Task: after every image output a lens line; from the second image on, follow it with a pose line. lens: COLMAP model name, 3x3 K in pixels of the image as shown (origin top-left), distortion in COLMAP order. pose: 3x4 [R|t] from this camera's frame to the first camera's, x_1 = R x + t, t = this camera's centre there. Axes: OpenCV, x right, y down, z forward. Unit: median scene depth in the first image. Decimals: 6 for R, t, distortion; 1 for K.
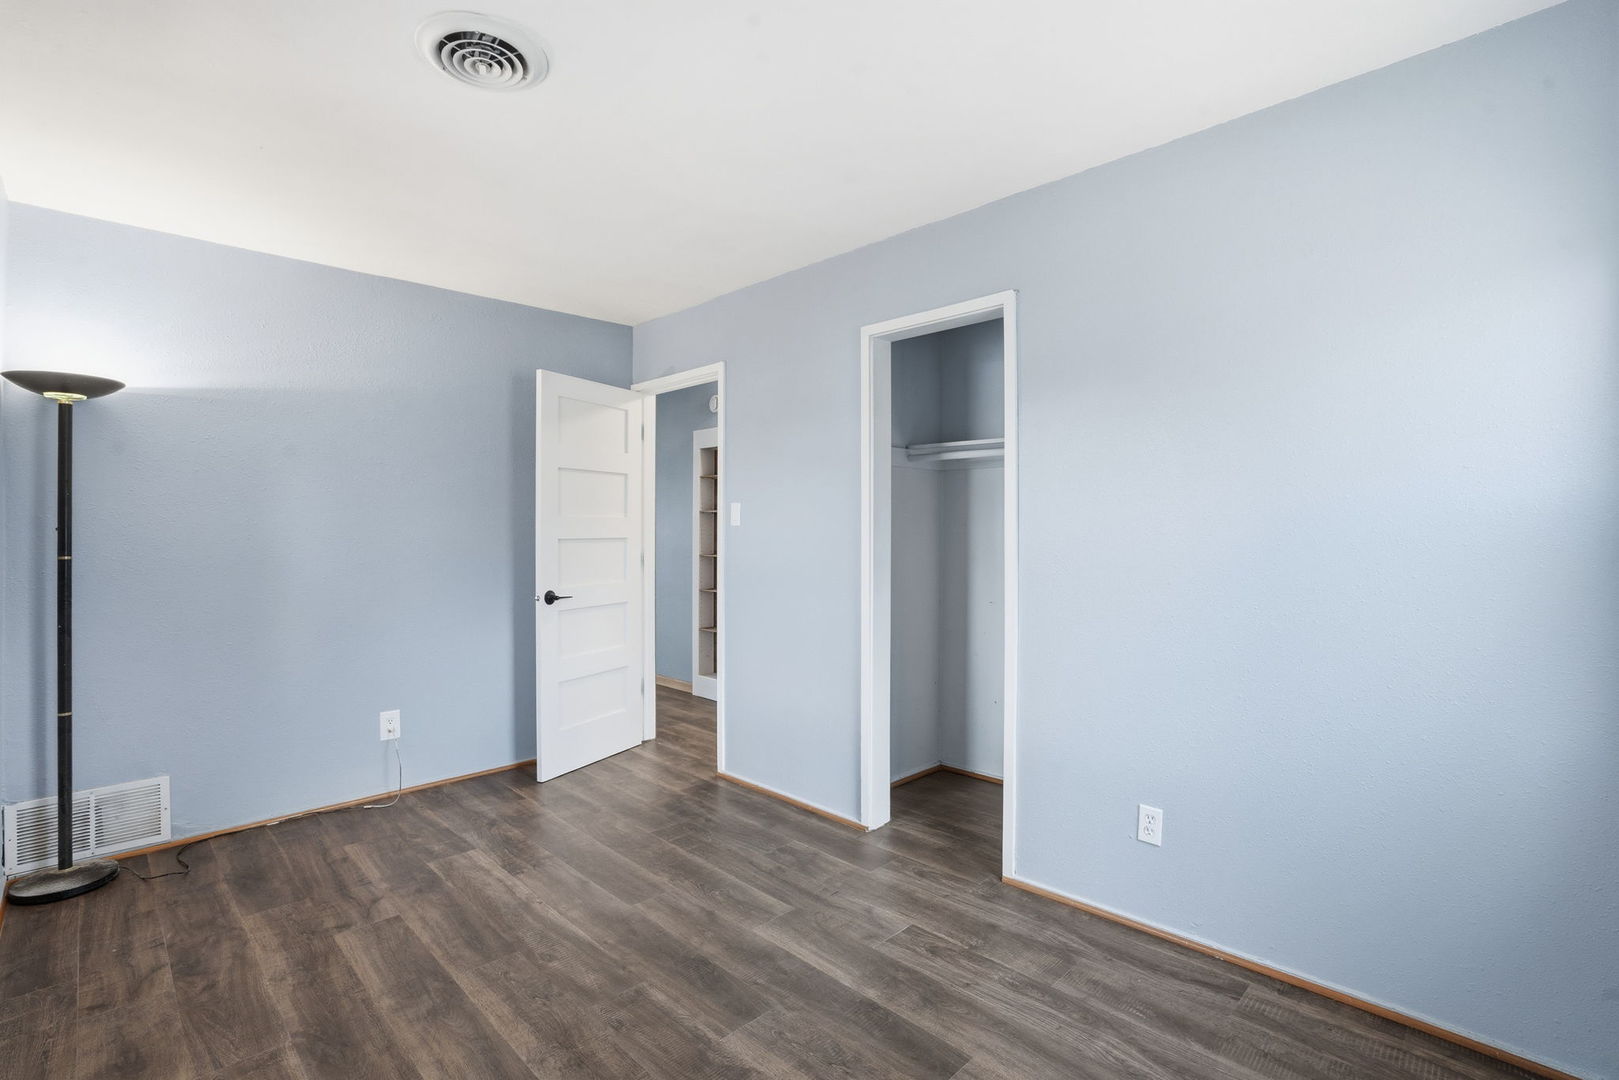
lens RADIAL K [[763.6, 0, 809.9], [0, 763.6, 533.4], [0, 0, 1]] dist [-0.040338, 0.012807]
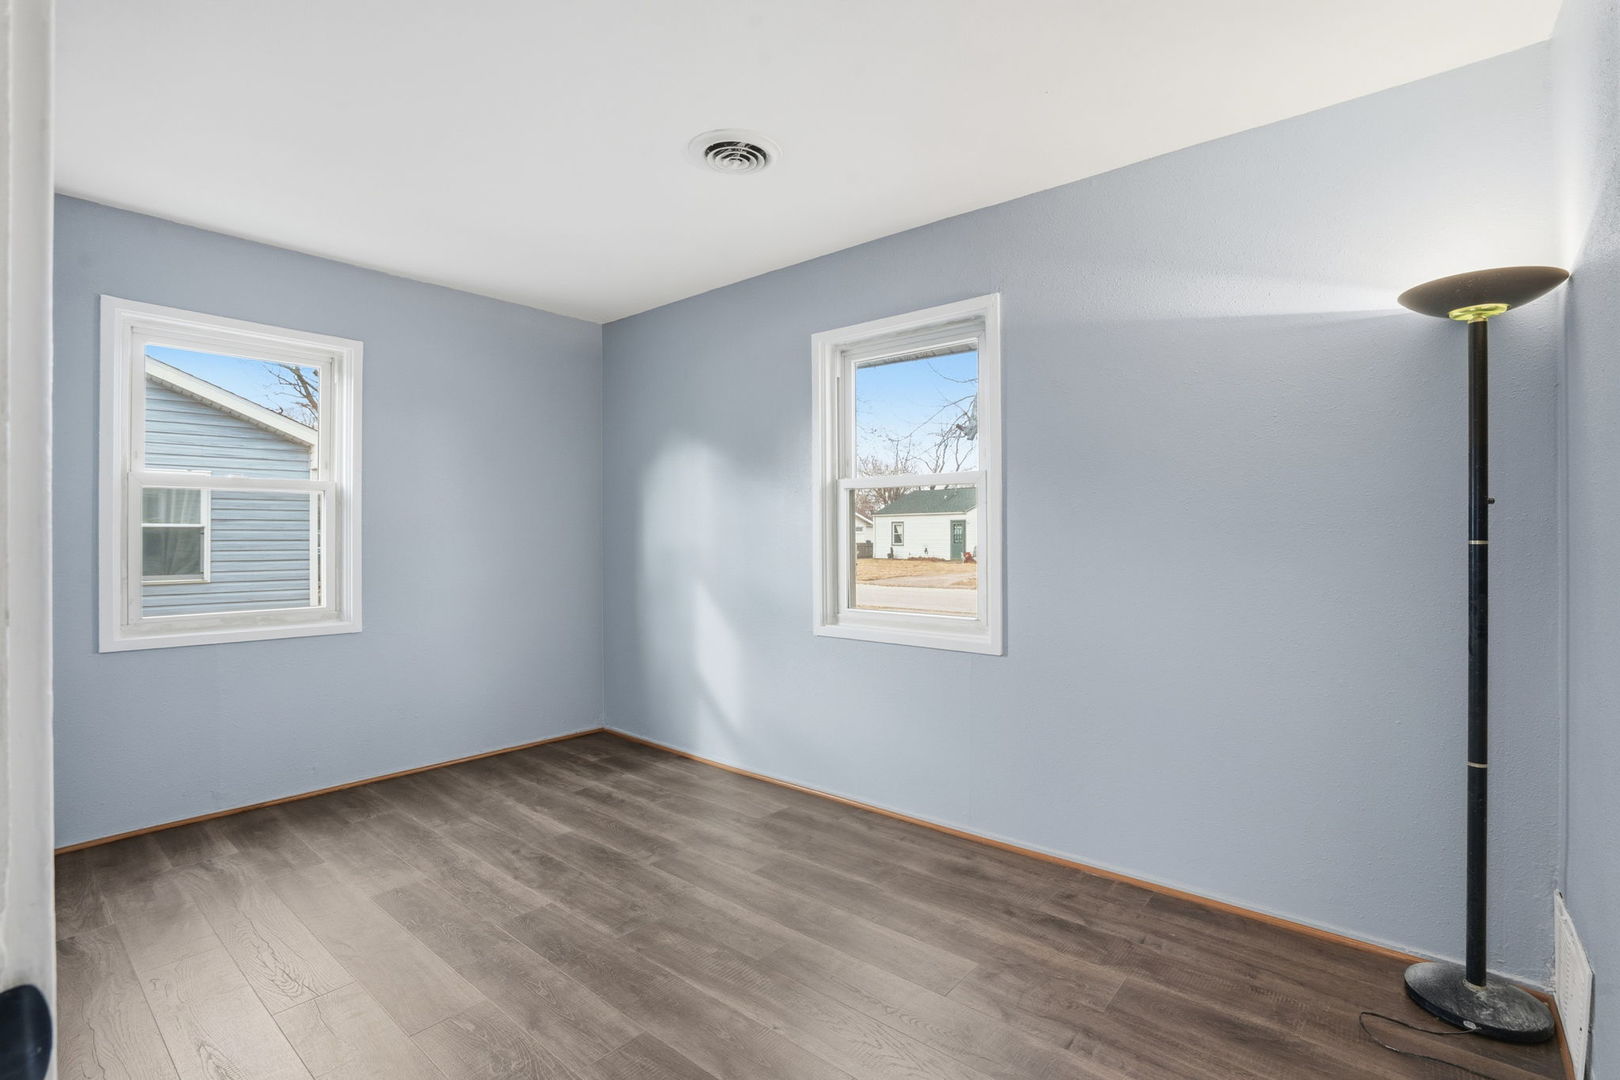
lens RADIAL K [[734.3, 0, 820.2], [0, 734.3, 523.7], [0, 0, 1]] dist [-0.010425, 0.000799]
pose [[-0.993878, 0.005390, -0.110353, -0.371891], [0.006661, 0.999916, -0.011145, 0.023394], [0.110284, -0.011812, -0.993830, 1.941935]]
